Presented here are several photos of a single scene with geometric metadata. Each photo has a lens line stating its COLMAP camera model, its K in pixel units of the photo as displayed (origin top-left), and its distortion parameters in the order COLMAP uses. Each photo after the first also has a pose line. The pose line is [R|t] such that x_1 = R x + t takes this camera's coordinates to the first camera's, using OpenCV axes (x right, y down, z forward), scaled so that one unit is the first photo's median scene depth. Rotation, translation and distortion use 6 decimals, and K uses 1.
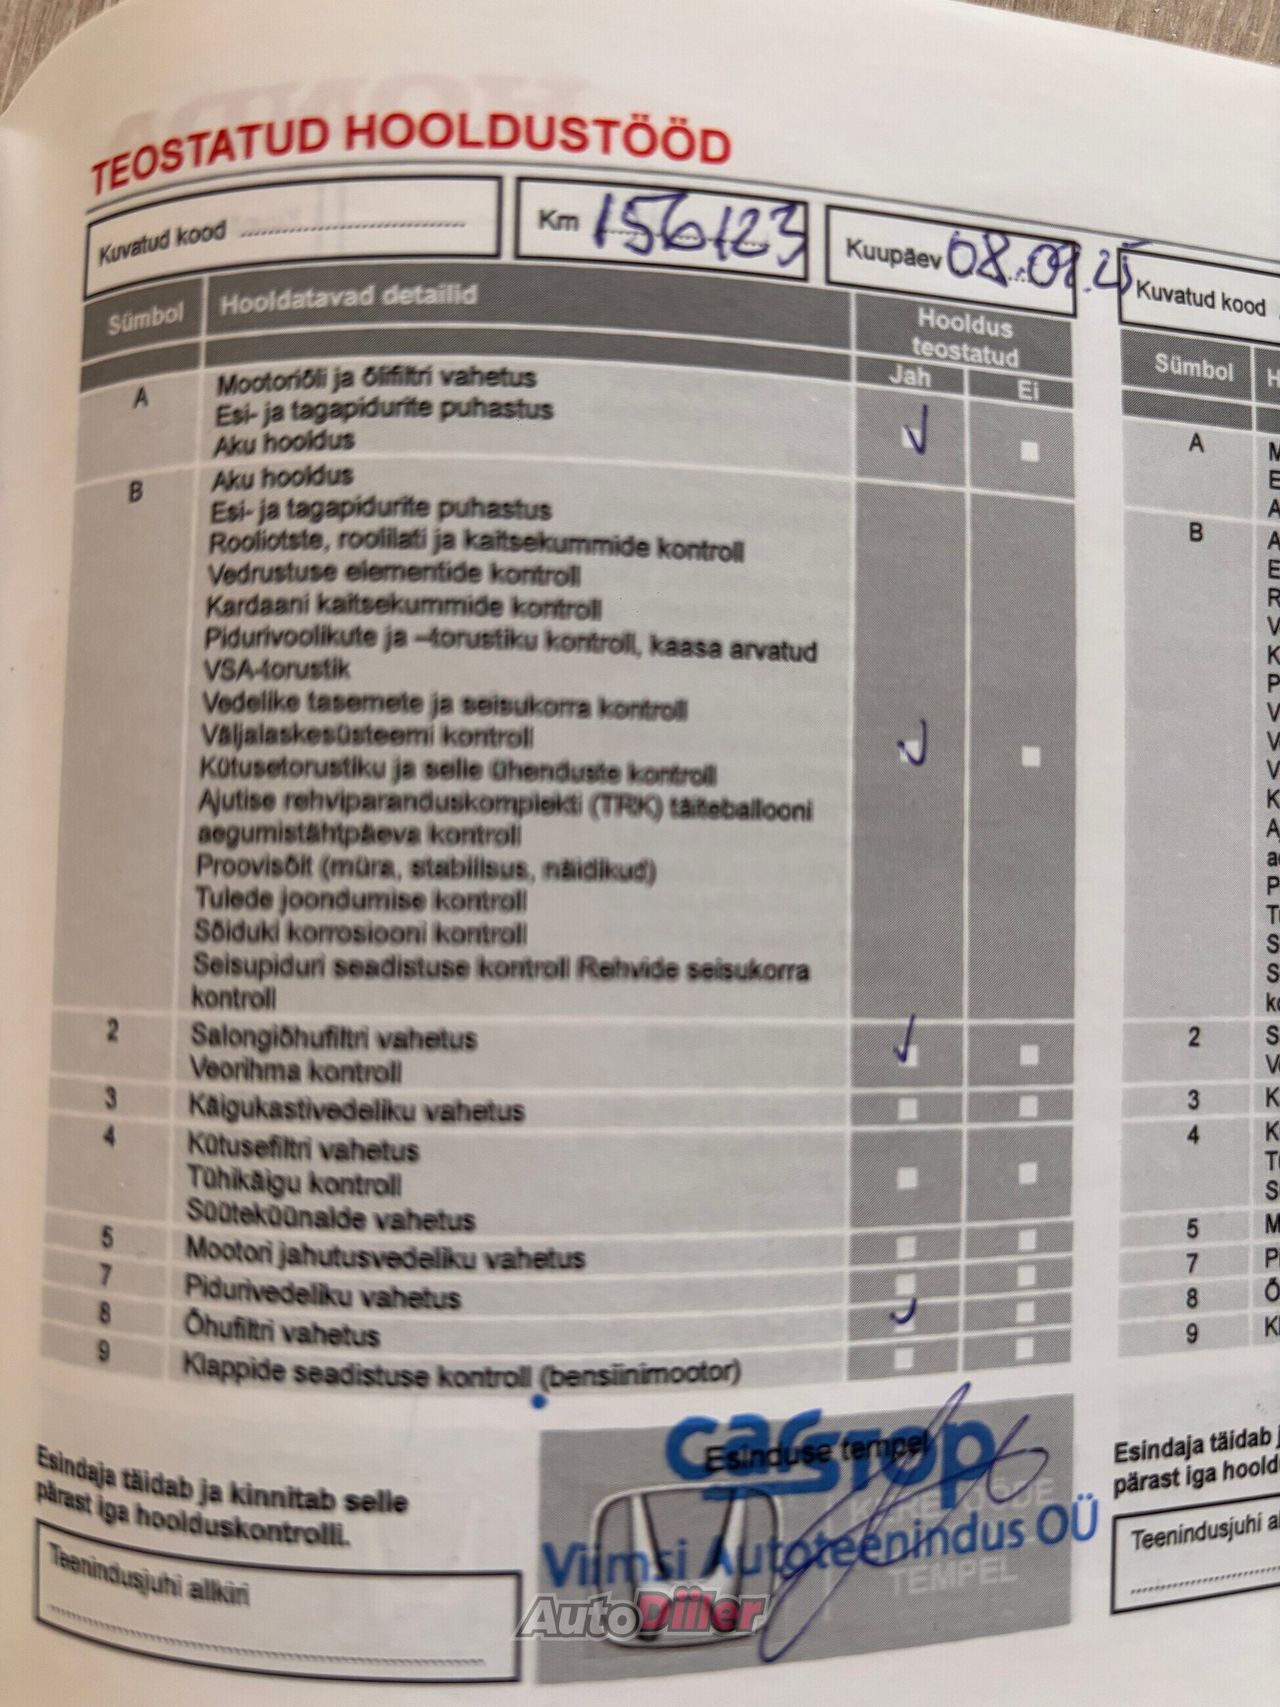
lens RADIAL K [[1321.8, 0, 640.0], [0, 1321.8, 853.5], [0, 0, 1]] dist [0.005584, 0.003986]
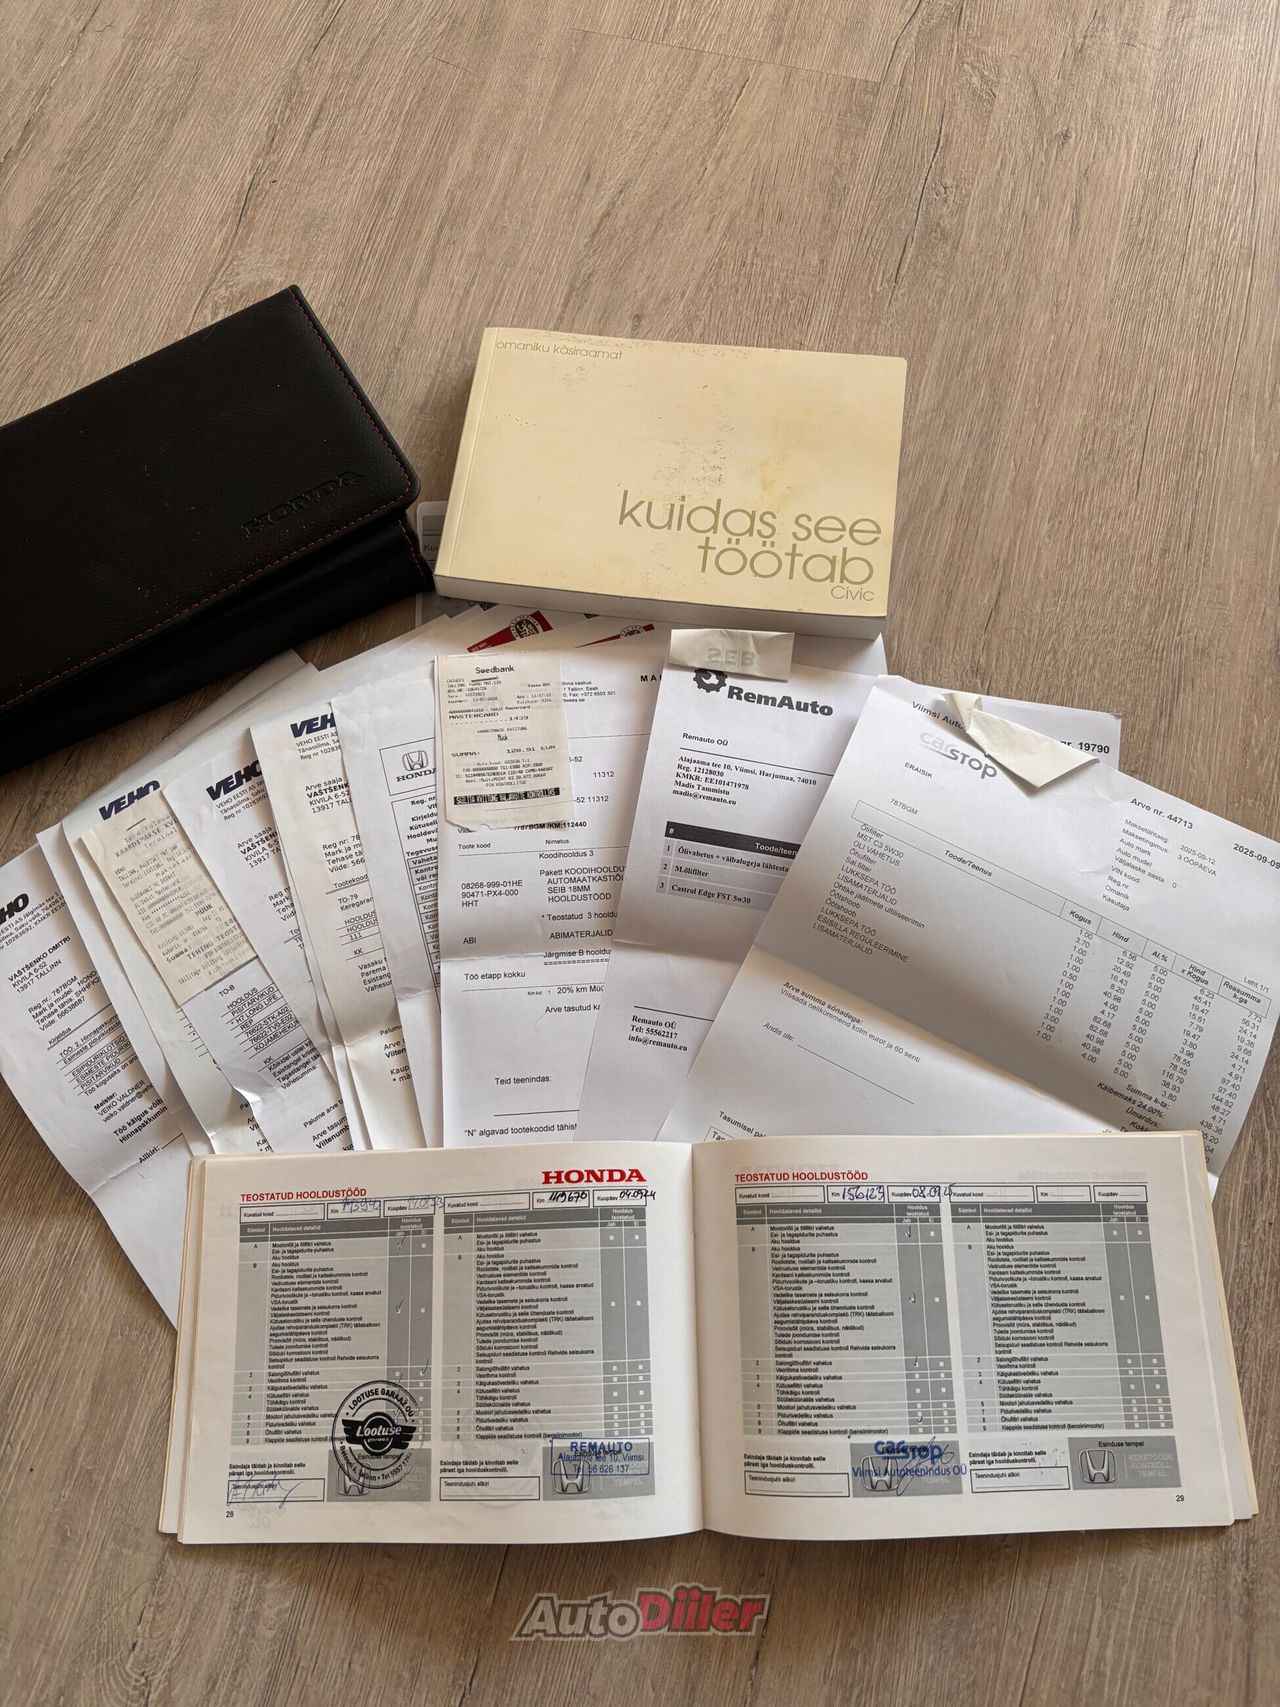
lens RADIAL K [[1321.8, 0, 640.0], [0, 1321.8, 853.5], [0, 0, 1]] dist [0.005584, 0.003986]
pose [[0.997704, -0.042307, -0.052893, -0.505803], [0.027344, 0.966046, -0.256919, -0.468578], [0.061967, 0.254883, 0.964984, -4.485359]]
